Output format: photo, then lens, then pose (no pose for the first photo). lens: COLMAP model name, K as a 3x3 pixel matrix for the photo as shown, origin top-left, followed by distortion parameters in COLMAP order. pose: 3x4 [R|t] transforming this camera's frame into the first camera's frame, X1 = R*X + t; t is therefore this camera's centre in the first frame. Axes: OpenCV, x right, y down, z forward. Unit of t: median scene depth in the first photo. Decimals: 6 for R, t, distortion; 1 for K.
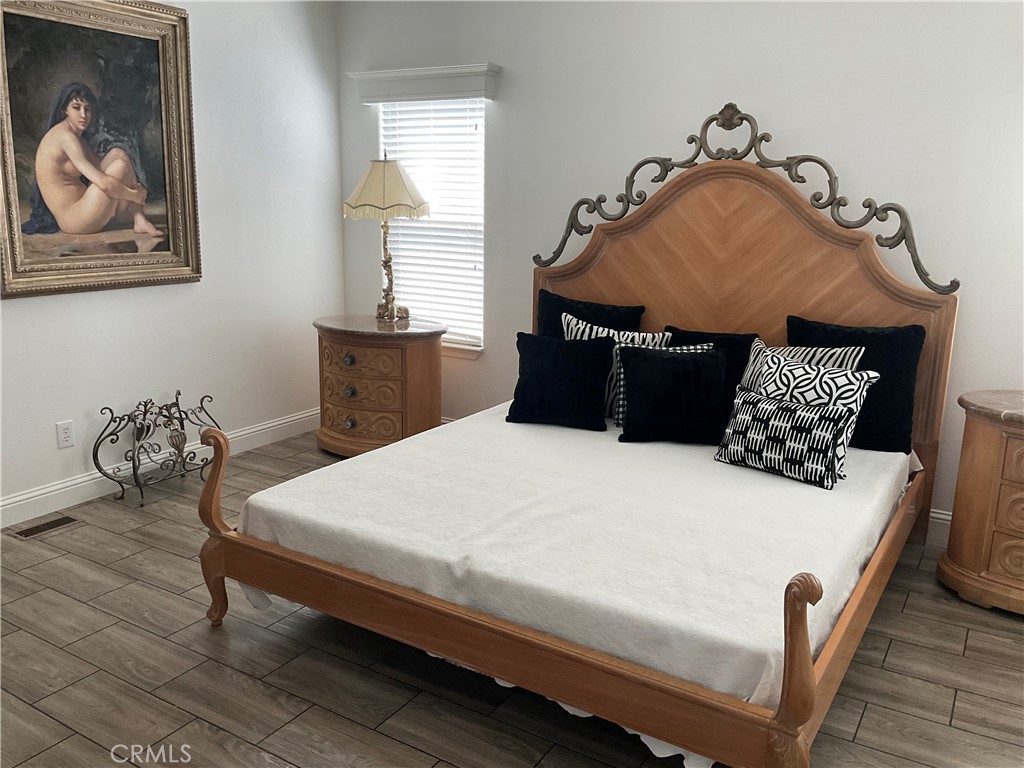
lens RADIAL K [[835.5, 0, 512.0], [0, 835.5, 384.0], [0, 0, 1]] dist [0.054384, -0.006280]
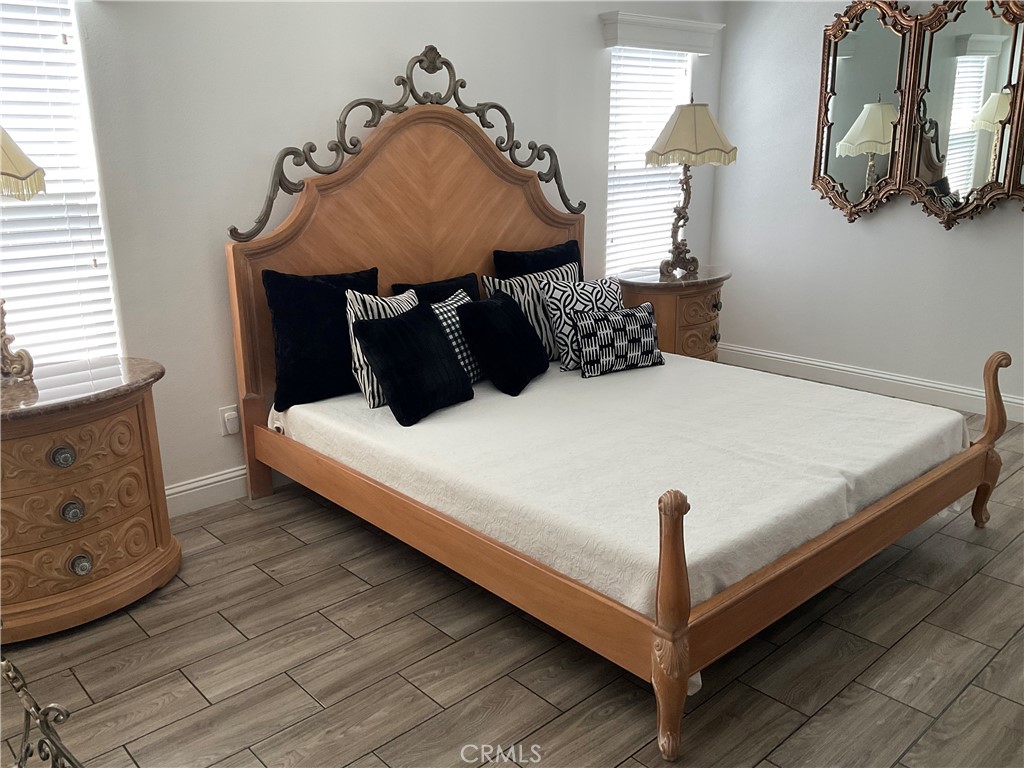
lens RADIAL K [[835.5, 0, 512.0], [0, 835.5, 384.0], [0, 0, 1]] dist [0.054384, -0.006280]
pose [[0.277267, -0.287445, 0.916787, -0.722921], [0.226191, 0.946908, 0.228481, -0.159826], [-0.933788, 0.144019, 0.327563, 0.637044]]
